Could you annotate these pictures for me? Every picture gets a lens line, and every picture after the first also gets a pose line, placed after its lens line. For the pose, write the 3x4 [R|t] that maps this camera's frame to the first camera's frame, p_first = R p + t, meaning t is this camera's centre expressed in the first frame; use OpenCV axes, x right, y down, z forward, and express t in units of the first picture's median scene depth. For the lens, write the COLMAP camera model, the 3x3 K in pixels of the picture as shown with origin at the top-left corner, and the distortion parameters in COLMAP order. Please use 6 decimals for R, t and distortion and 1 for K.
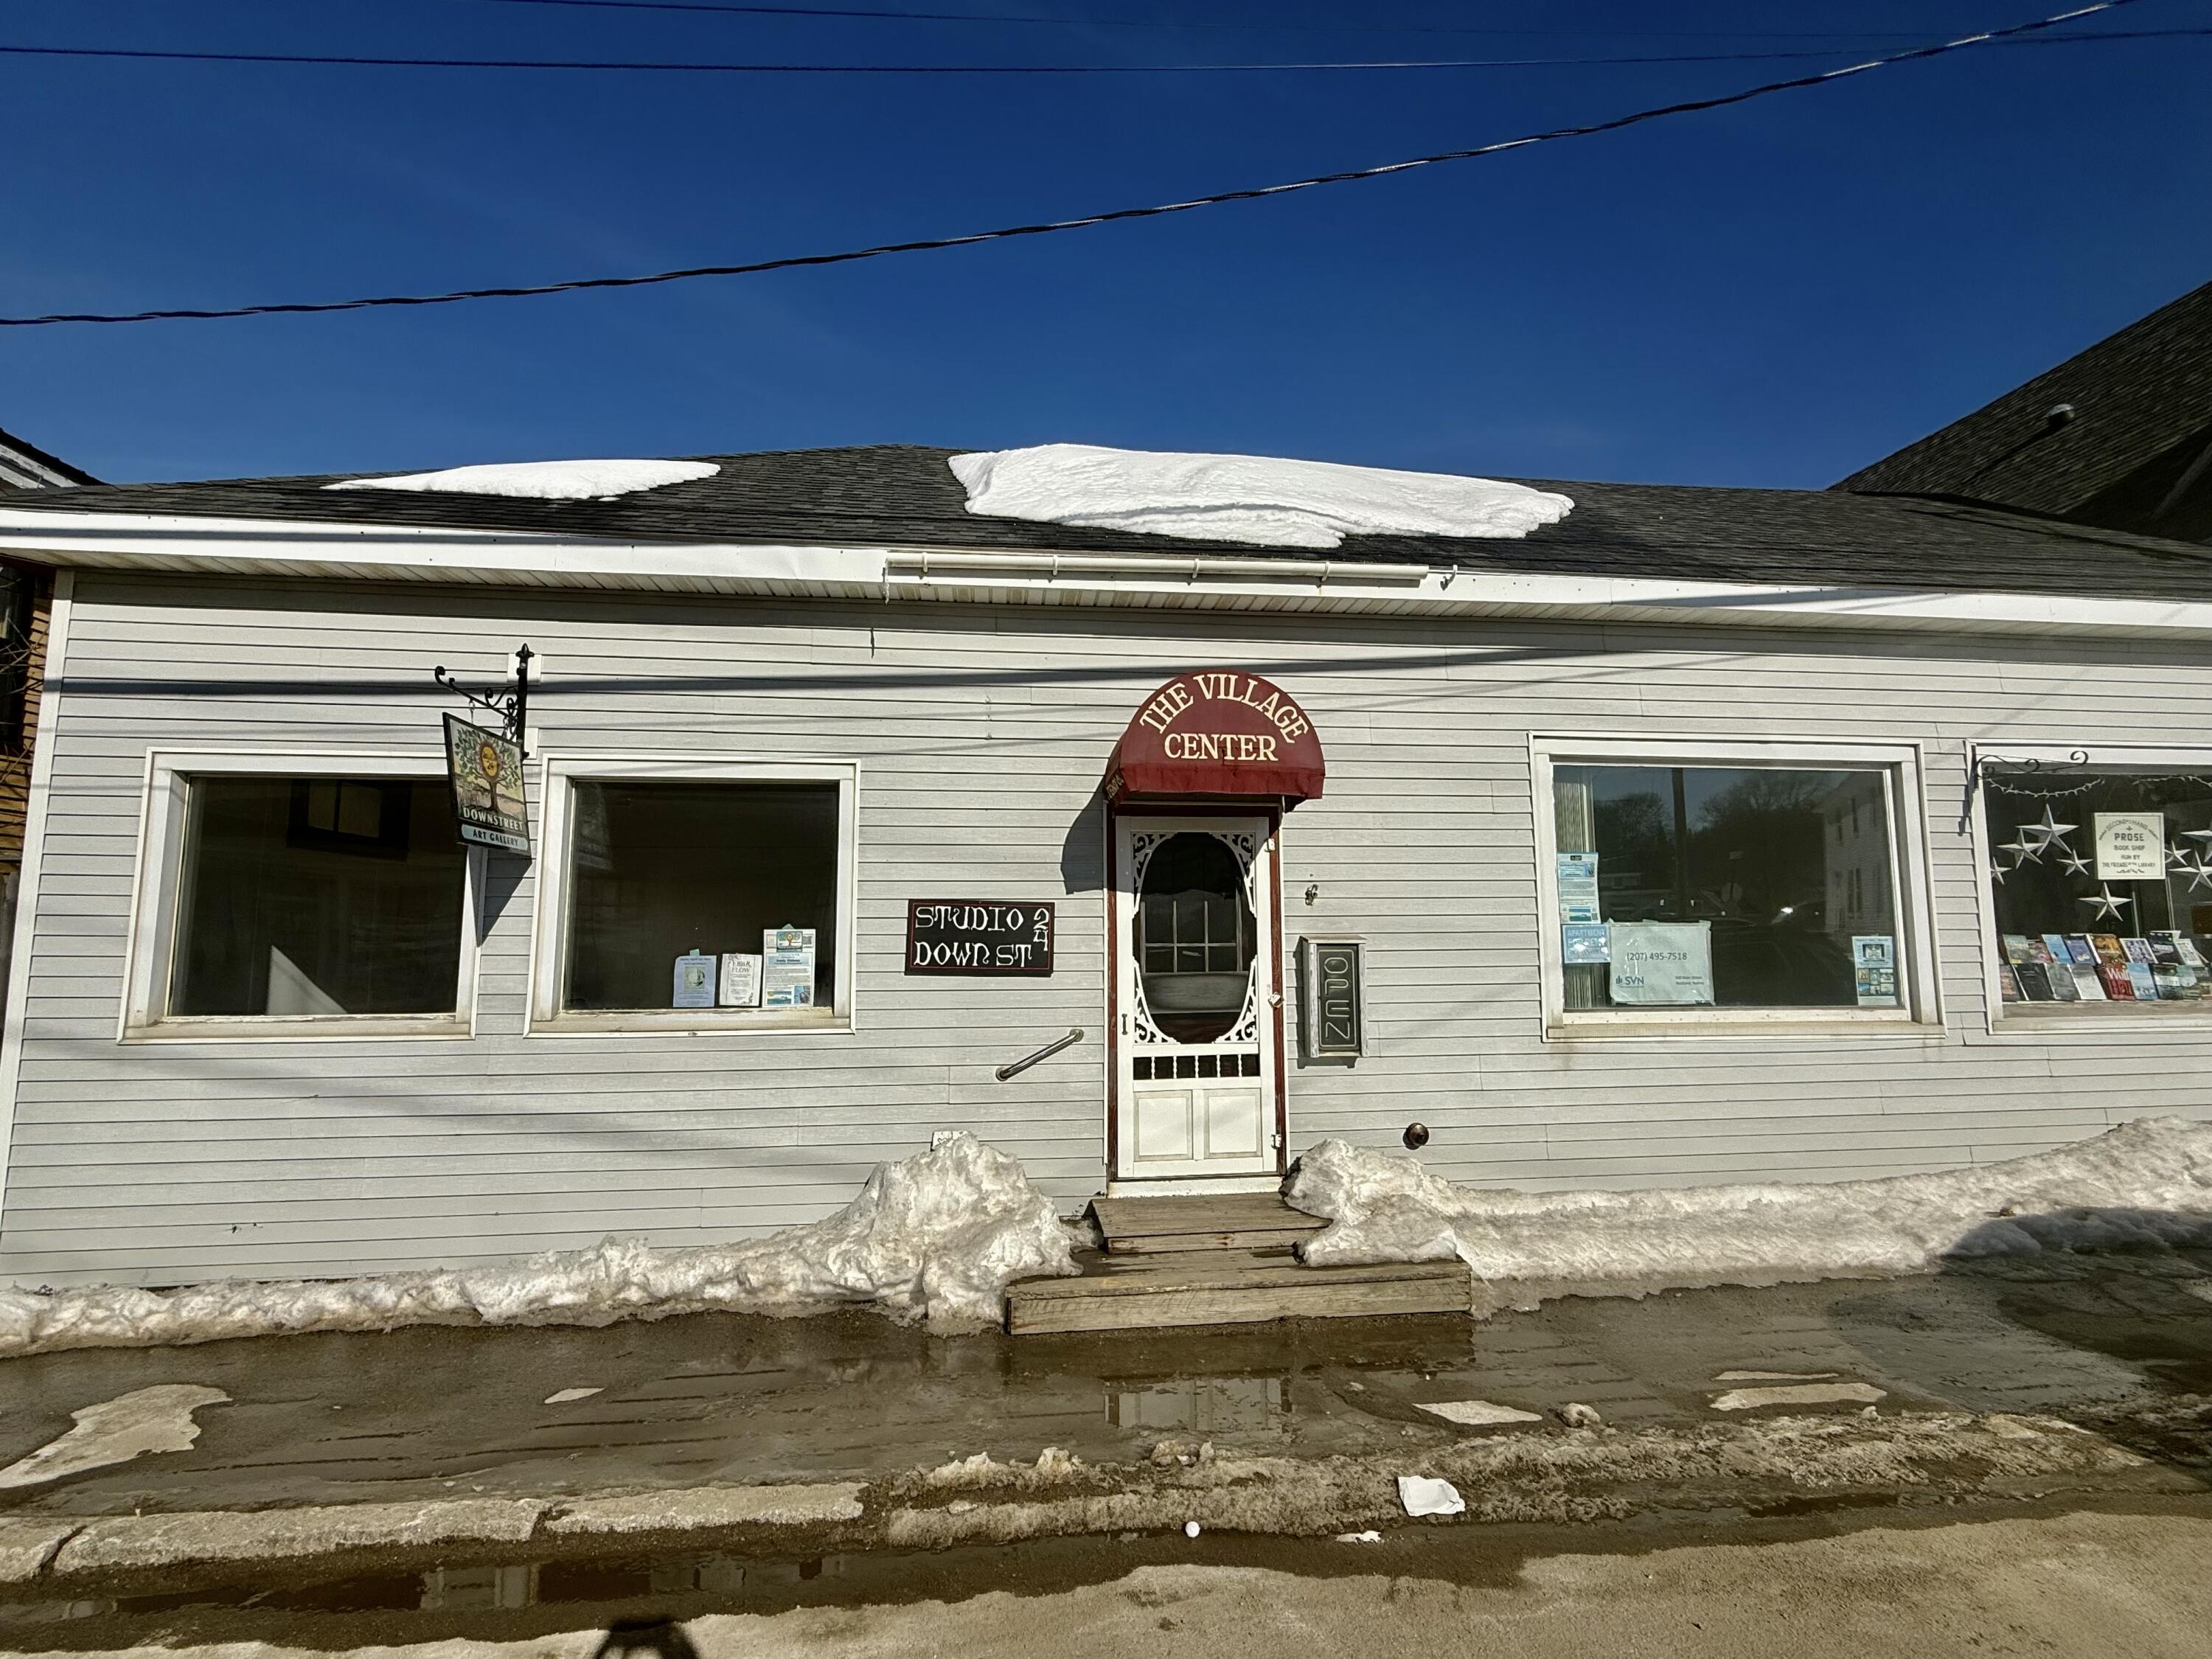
lens RADIAL K [[972.2, 0, 1106.0], [0, 972.2, 829.5], [0, 0, 1]] dist [0.000080, 0.000150]
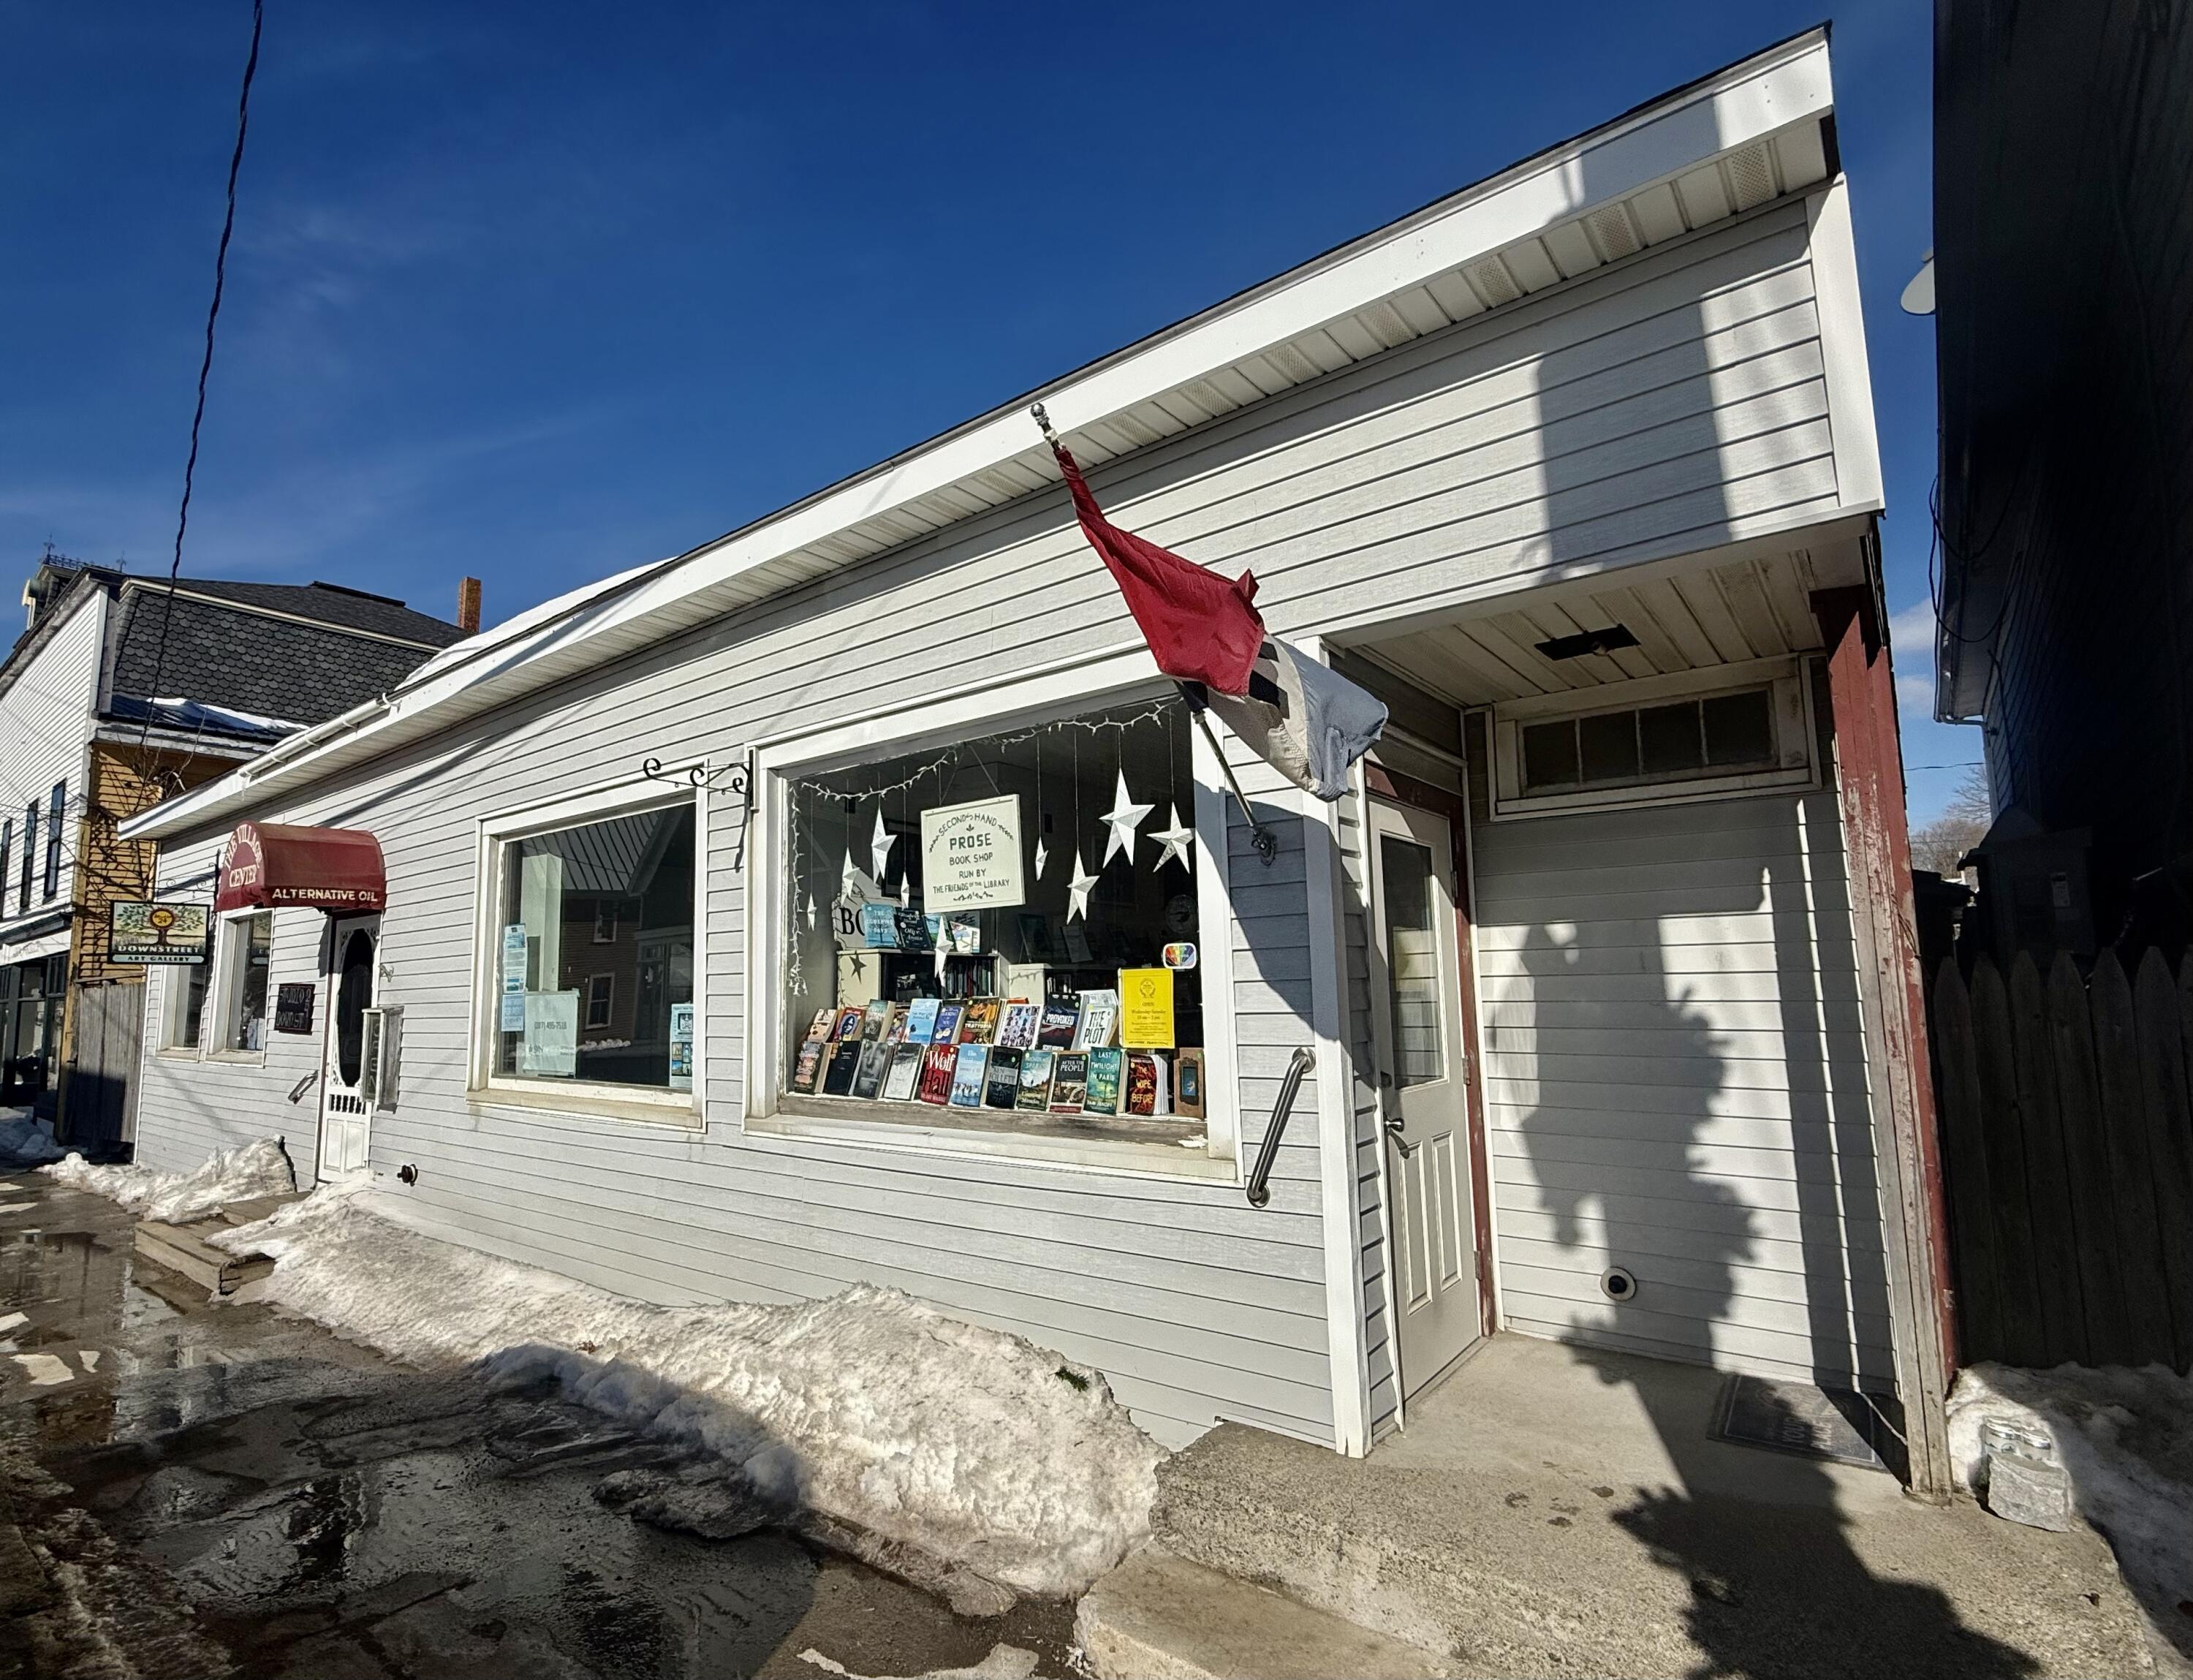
lens RADIAL K [[1081.8, 0, 1022.1], [0, 1081.8, 872.6], [0, 0, 1]] dist [0.003318, 0.017439]
pose [[0.691201, -0.090462, -0.716978, 1.662724], [0.090291, 0.995170, -0.038517, 0.060468], [0.717000, -0.038113, 0.696031, 0.573927]]
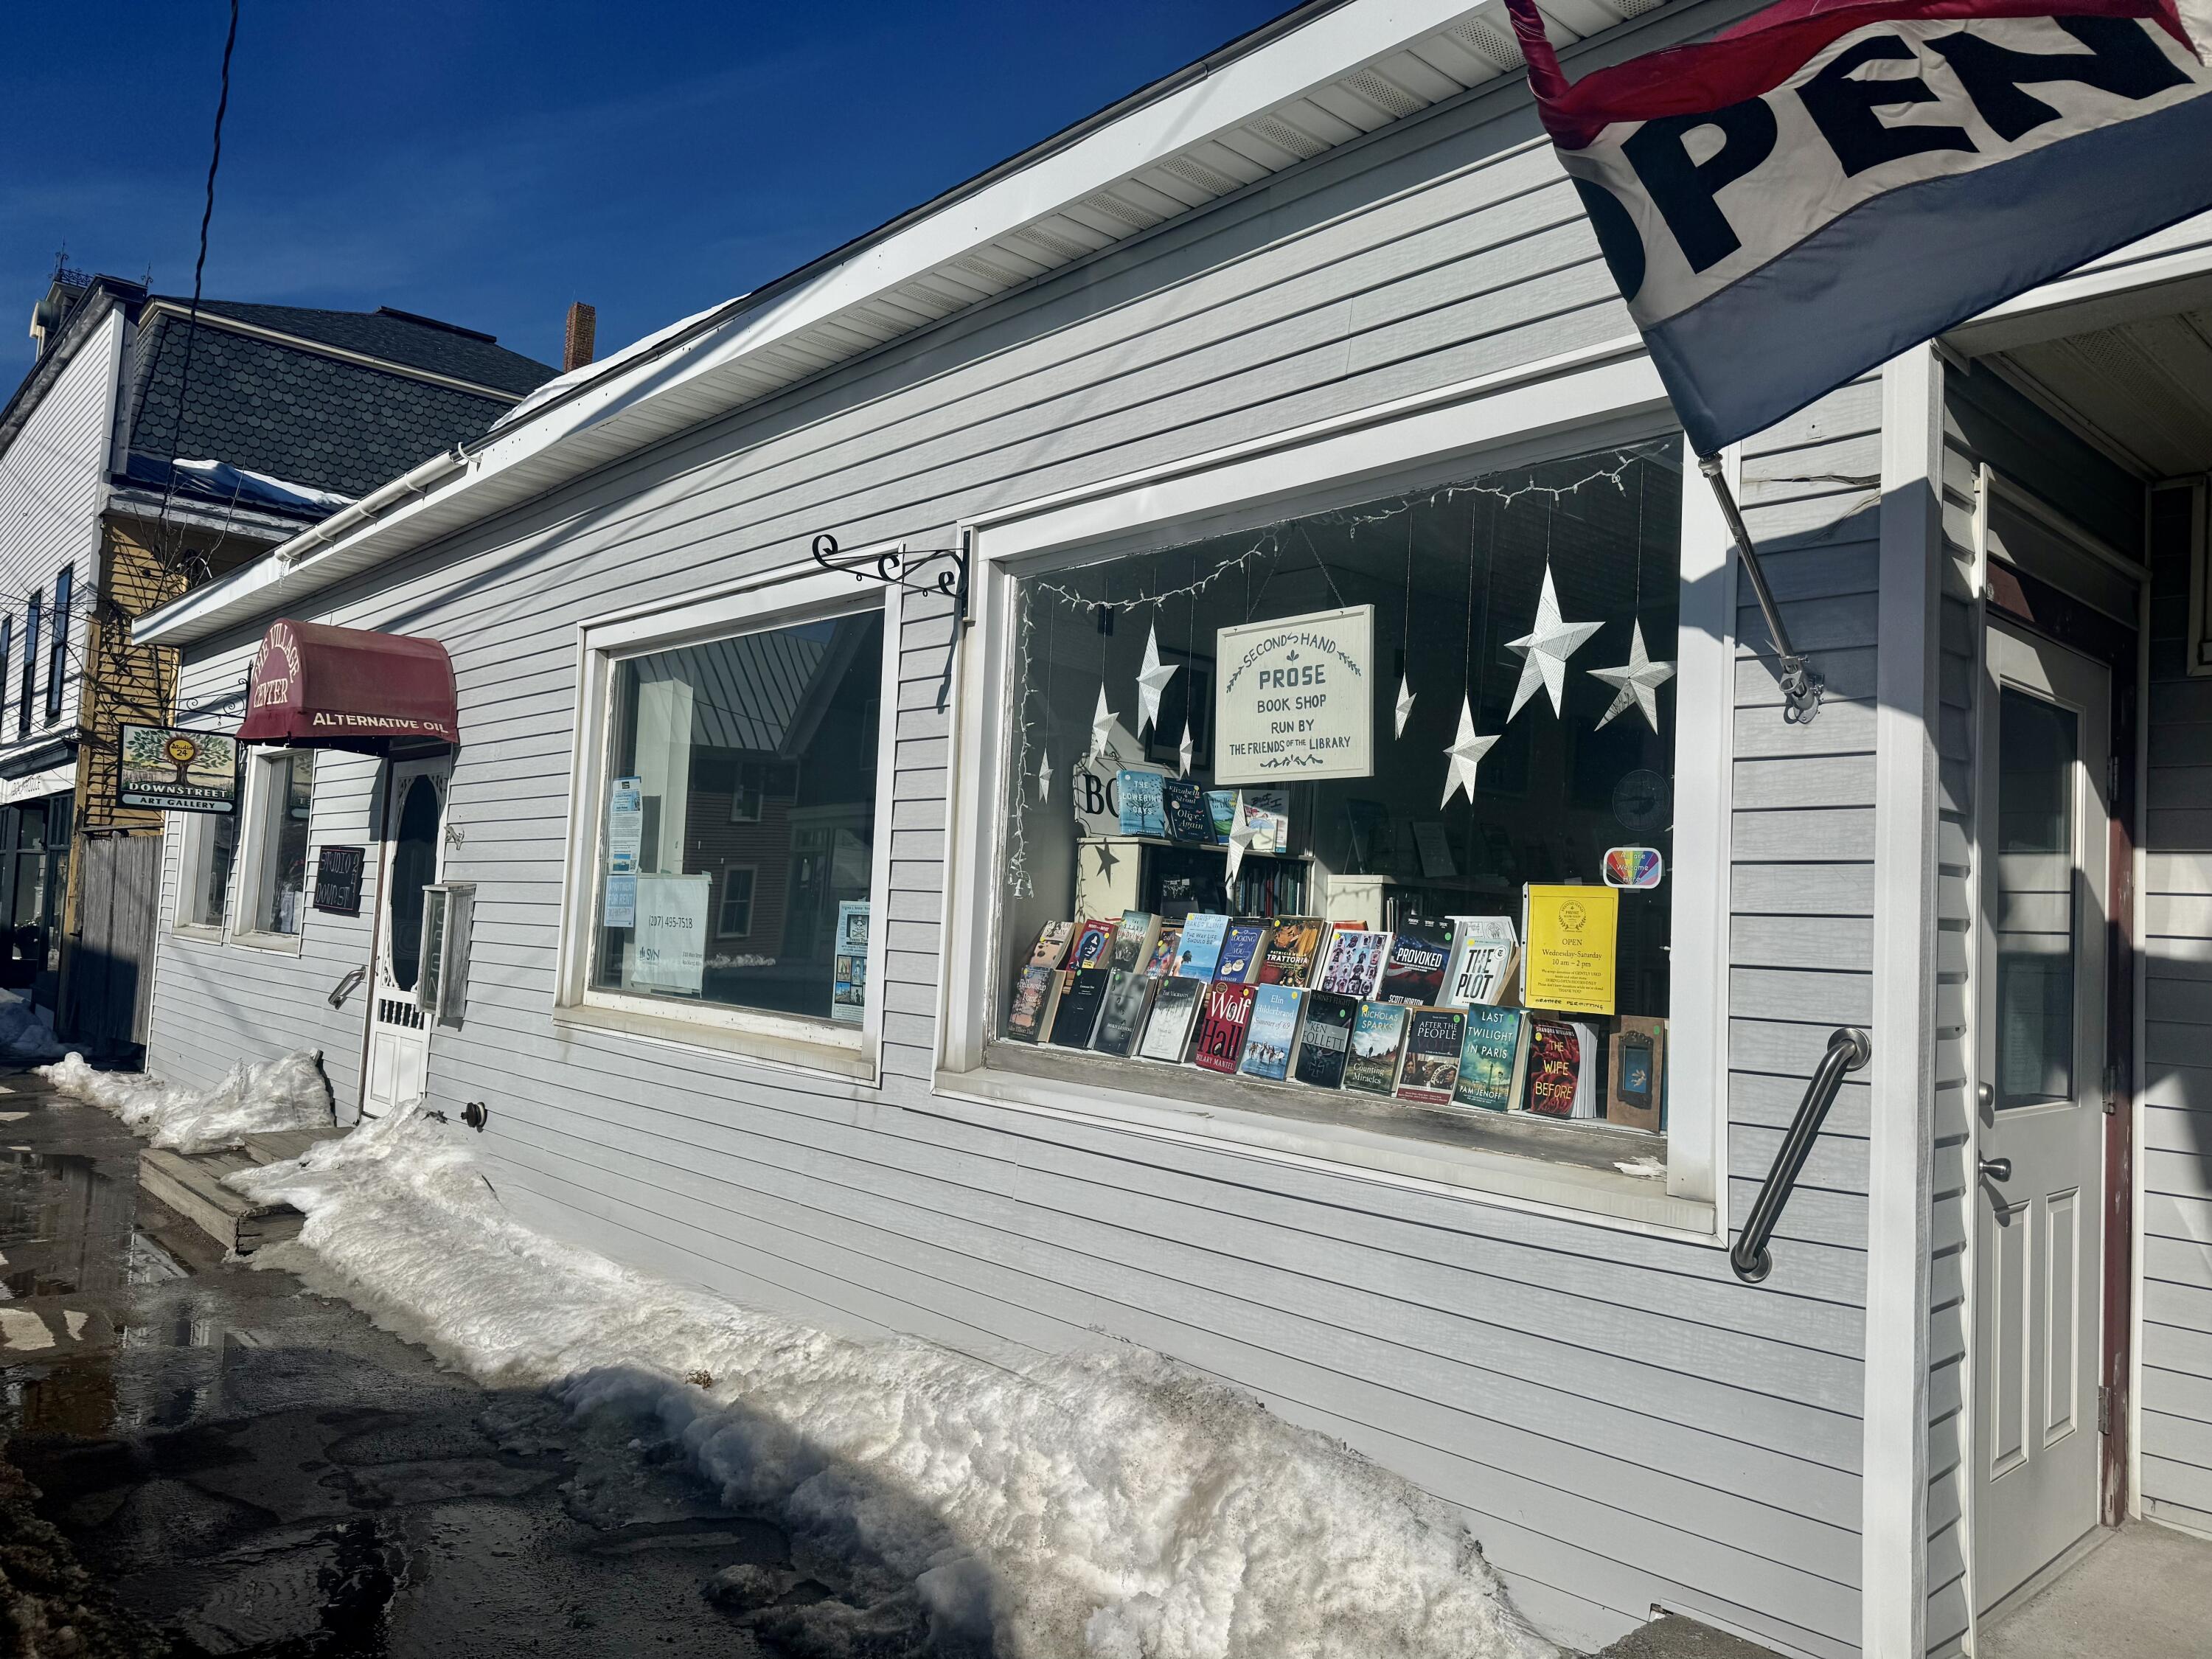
lens RADIAL K [[1539.5, 0, 1106.0], [0, 1539.5, 829.5], [0, 0, 1]] dist [0.105159, -0.101707]
pose [[0.585663, -0.017439, -0.810367, 1.616924], [0.036609, 0.999317, 0.004953, 0.068942], [0.809727, -0.032568, 0.585902, 0.592735]]
